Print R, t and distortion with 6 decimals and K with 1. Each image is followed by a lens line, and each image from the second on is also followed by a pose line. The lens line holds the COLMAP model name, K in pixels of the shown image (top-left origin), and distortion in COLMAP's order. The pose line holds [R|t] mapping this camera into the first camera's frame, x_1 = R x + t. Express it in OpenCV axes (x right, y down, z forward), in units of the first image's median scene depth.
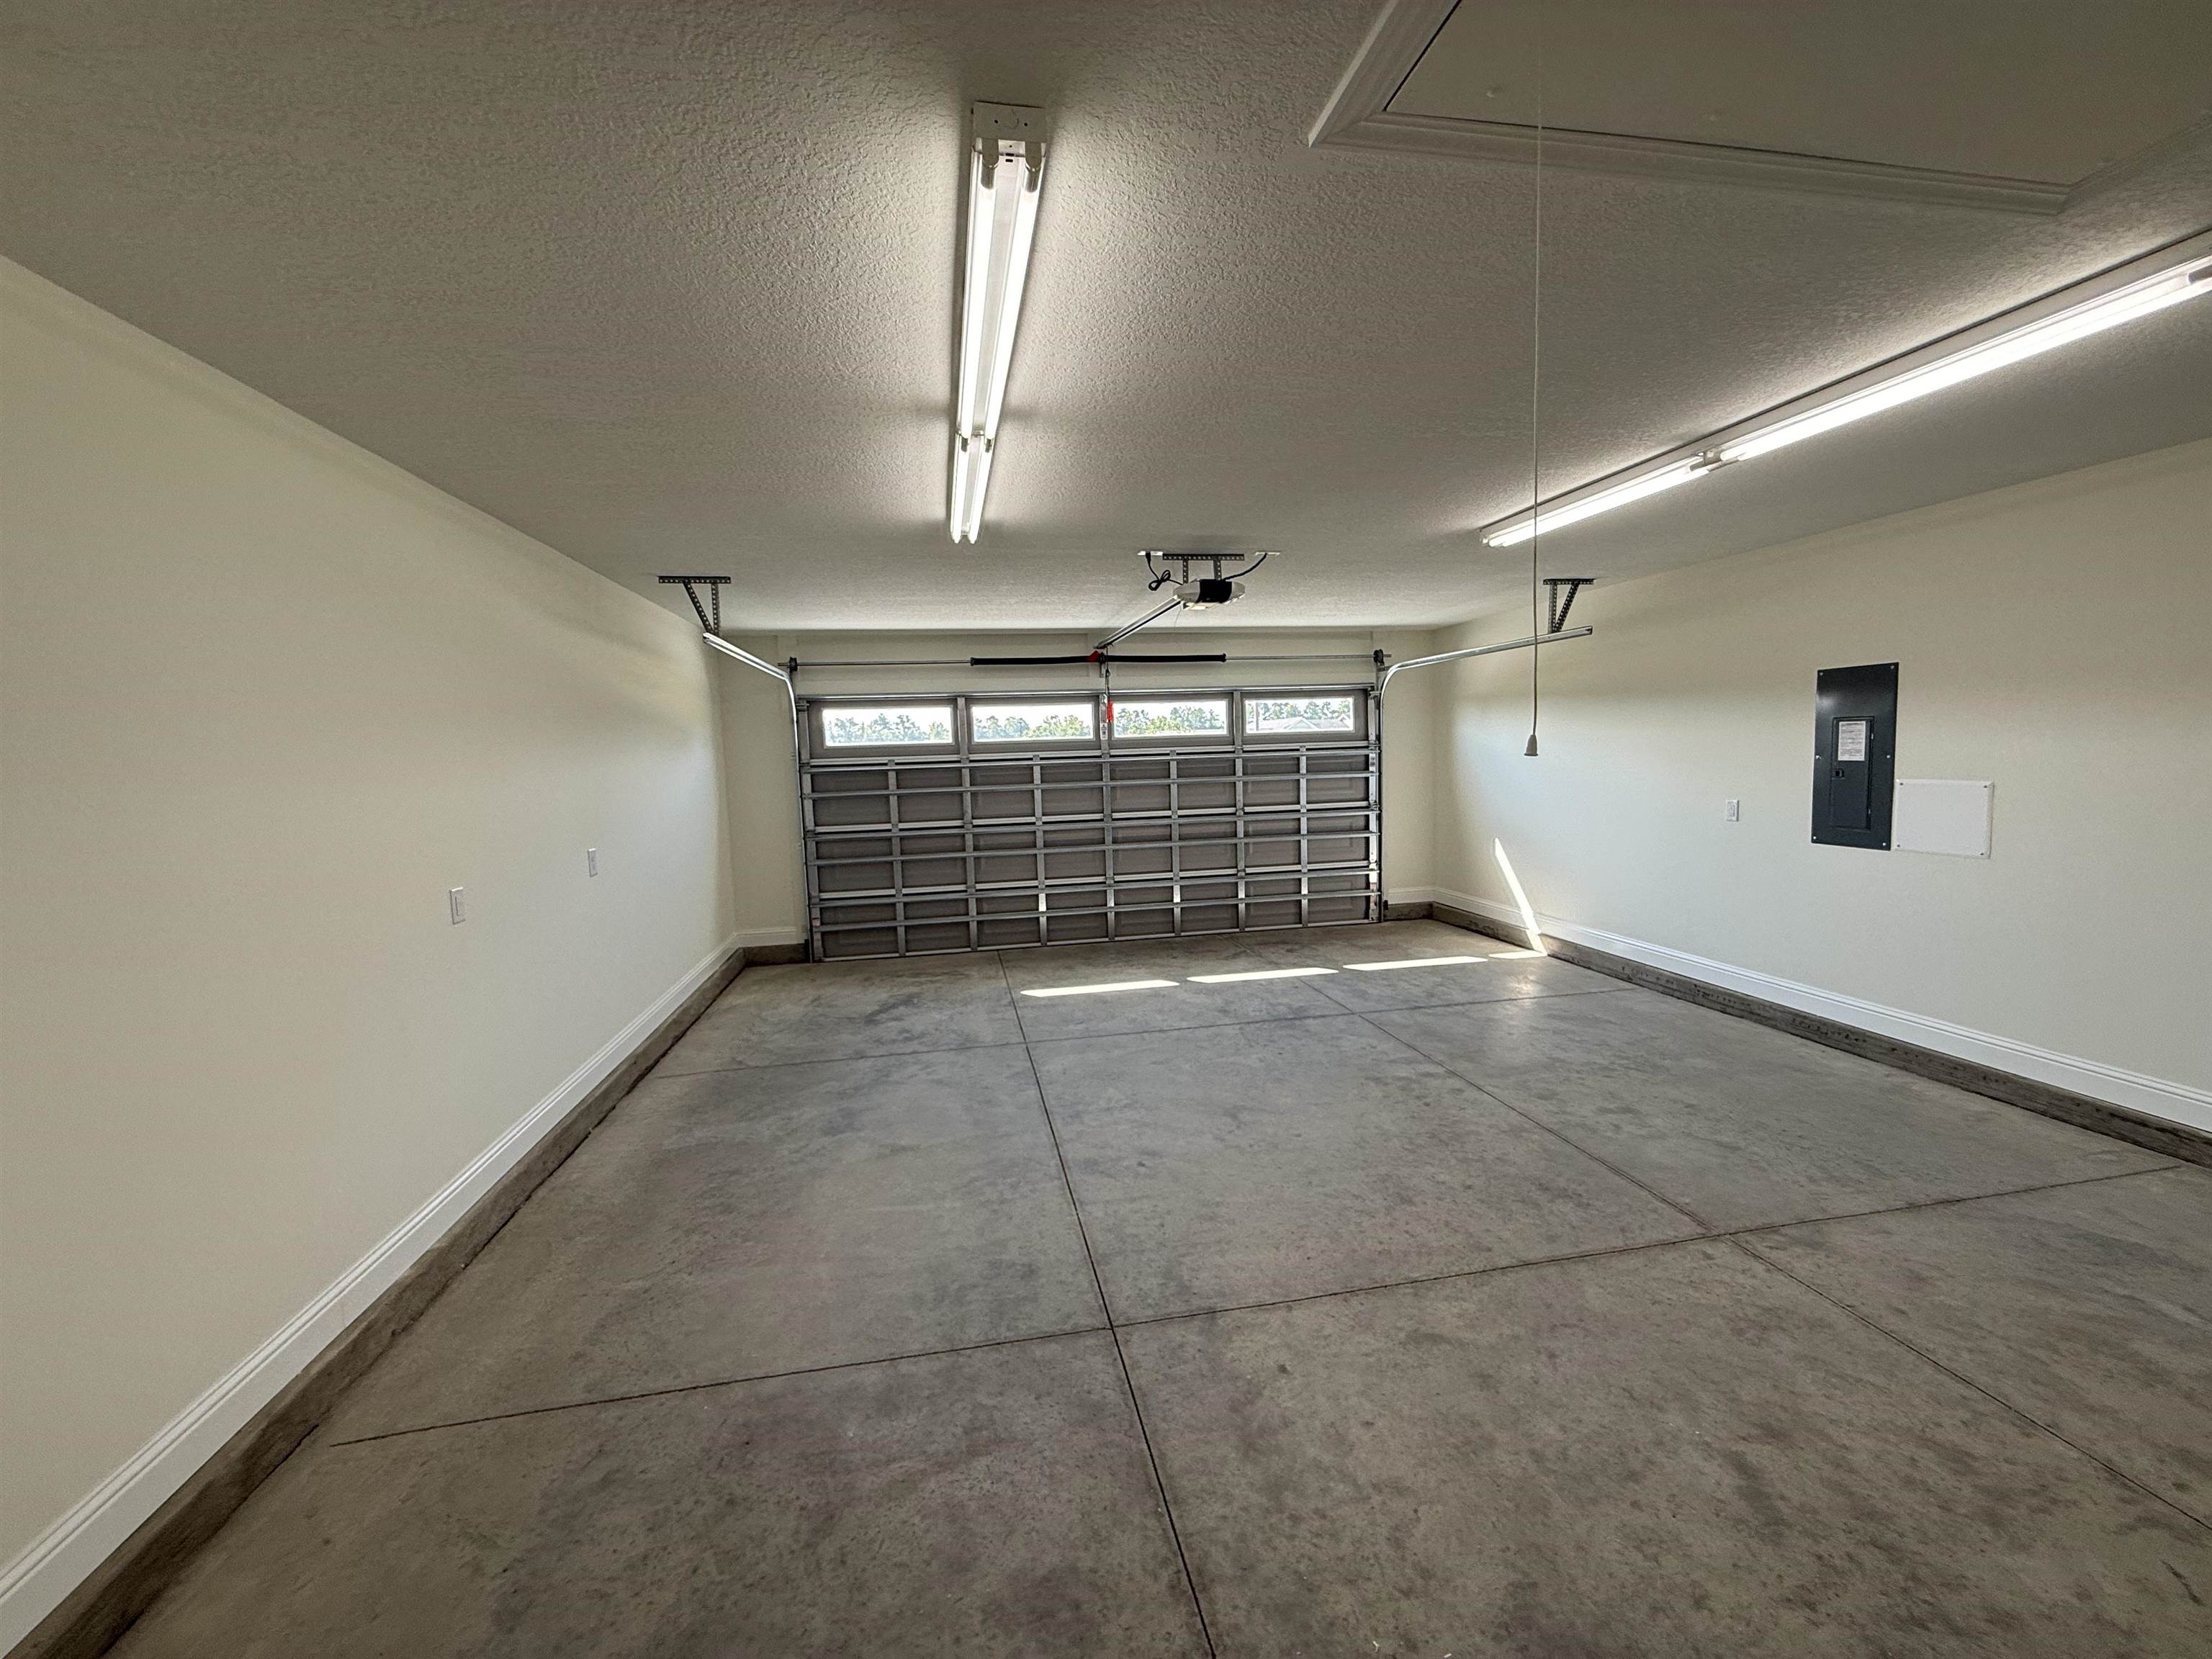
lens RADIAL K [[880.4, 0, 1104.3], [0, 880.4, 823.8], [0, 0, 1]] dist [-0.000973, 0.000042]
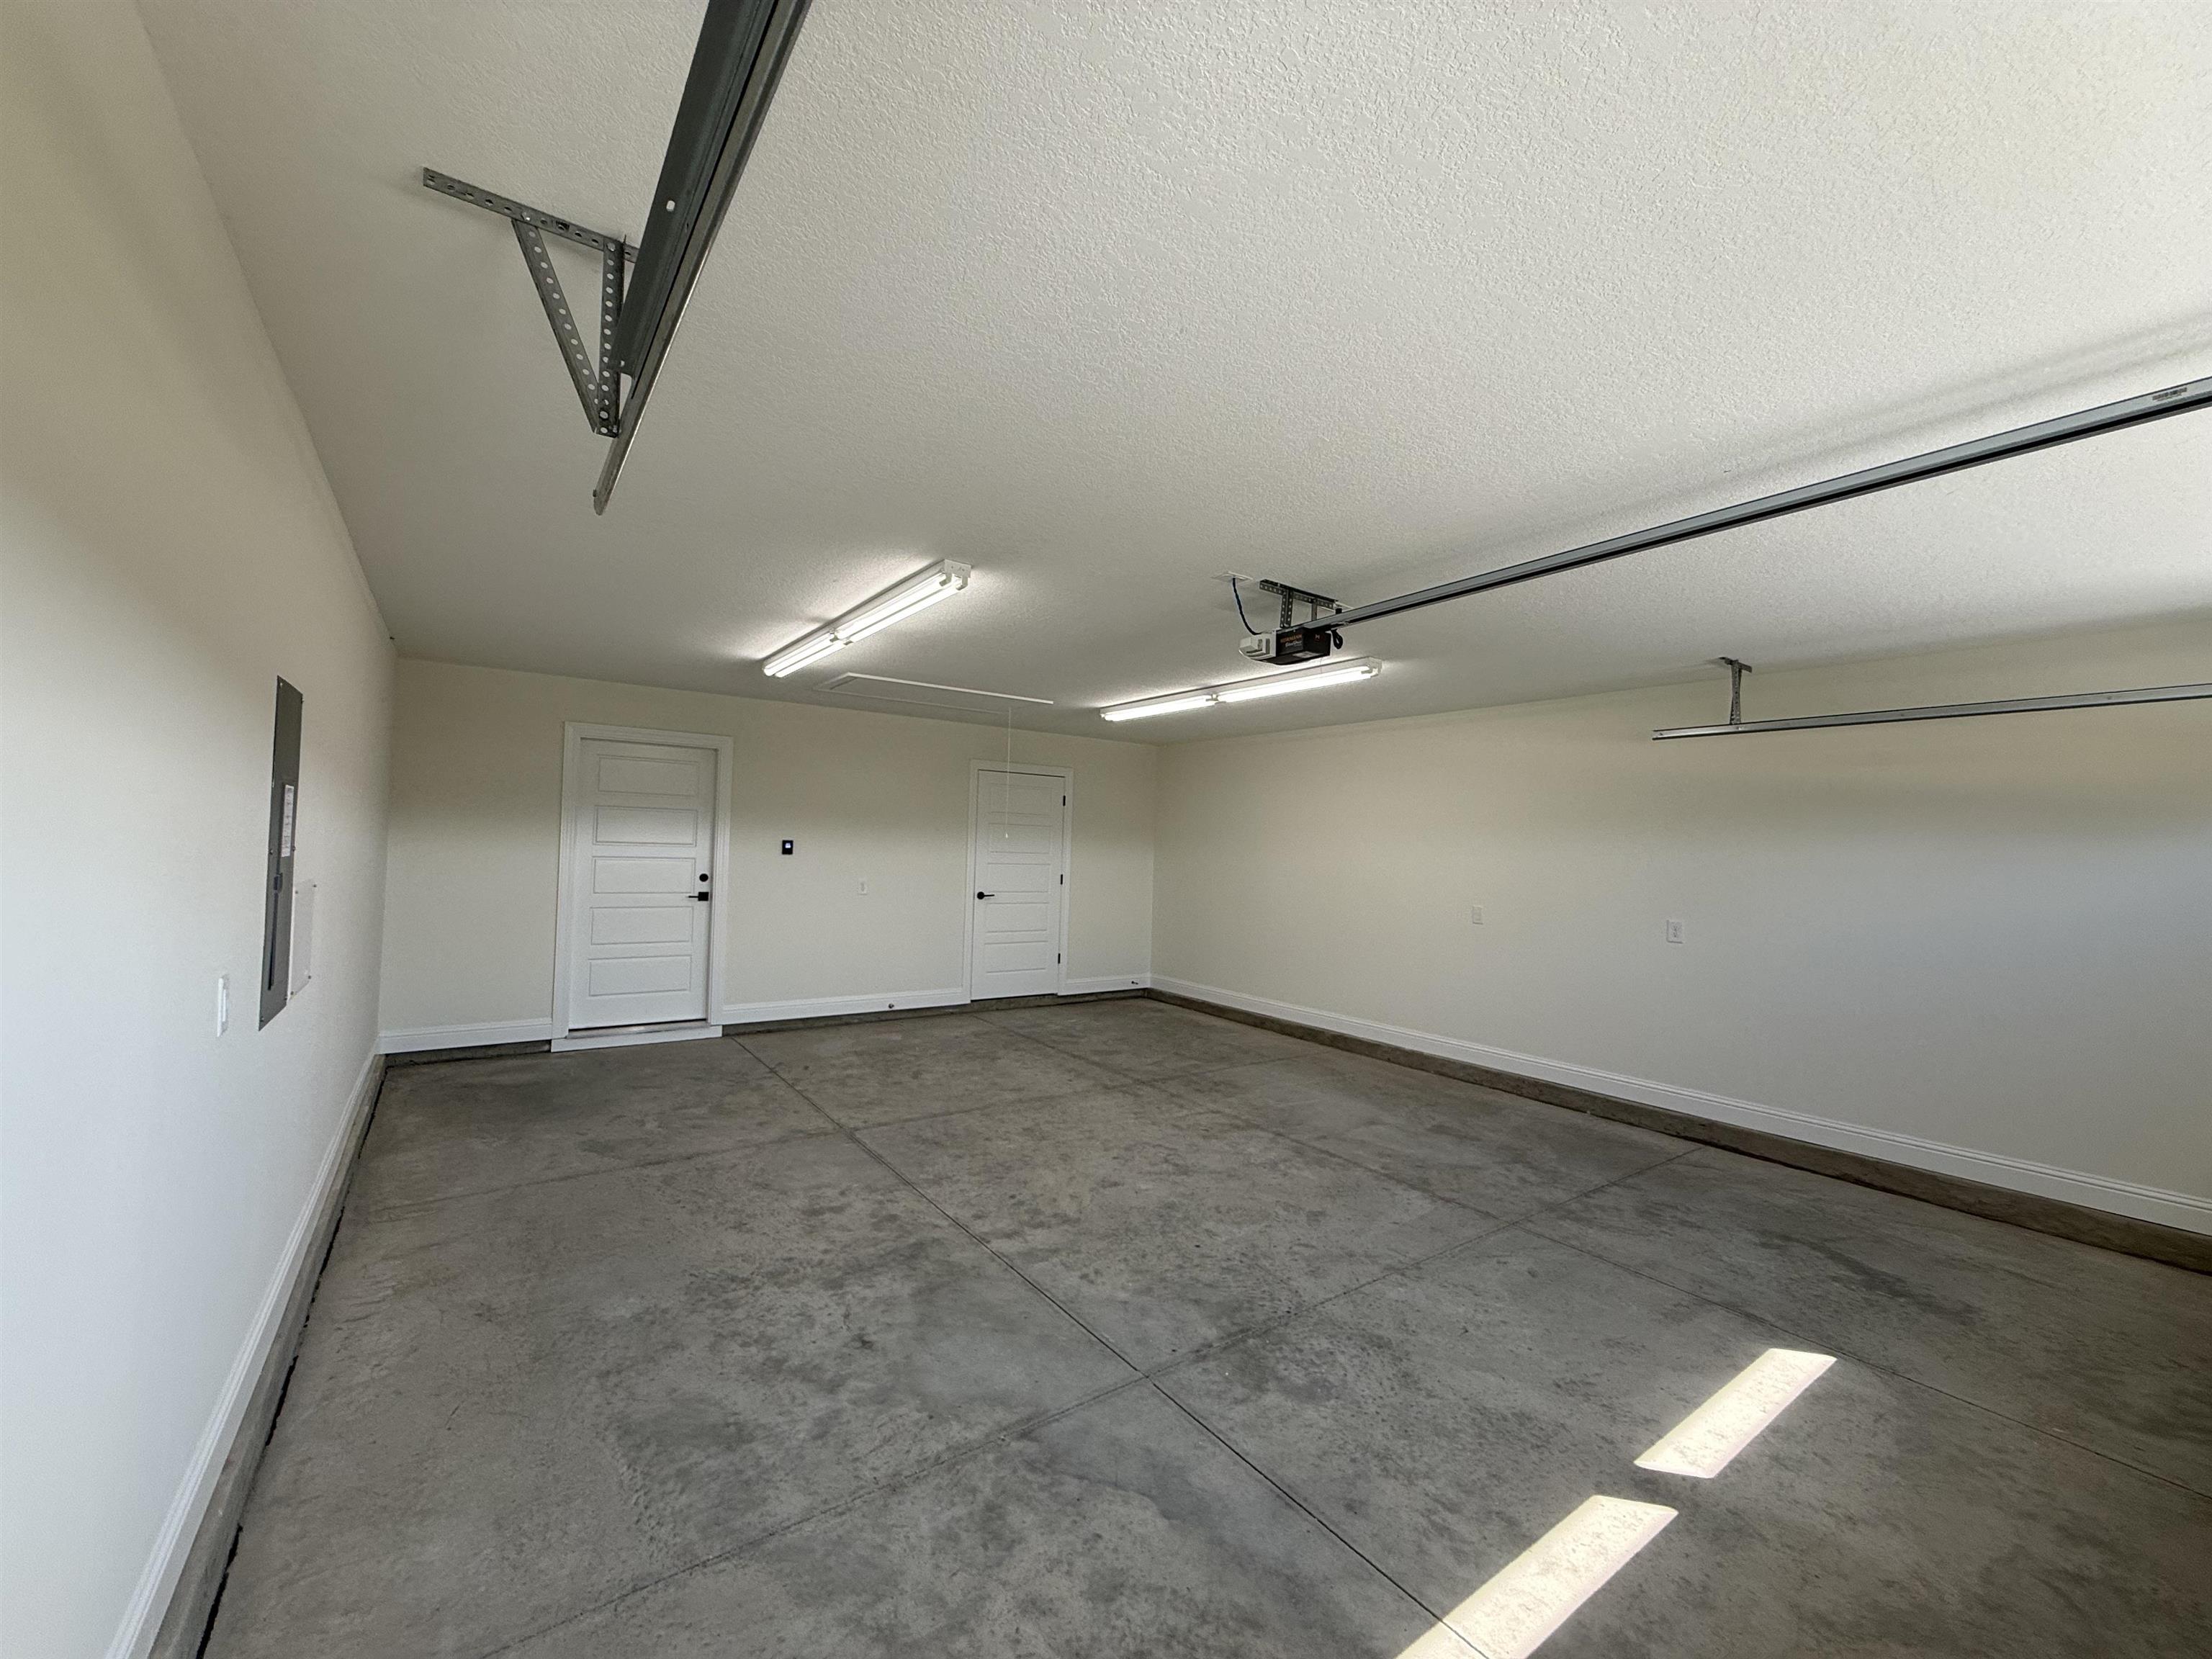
lens RADIAL K [[880.4, 0, 1104.3], [0, 880.4, 823.8], [0, 0, 1]] dist [-0.000973, 0.000042]
pose [[-0.904255, -0.007256, -0.426932, 0.636358], [-0.037082, 0.997413, 0.061589, -0.146677], [0.425380, 0.071524, -0.902184, 1.736150]]
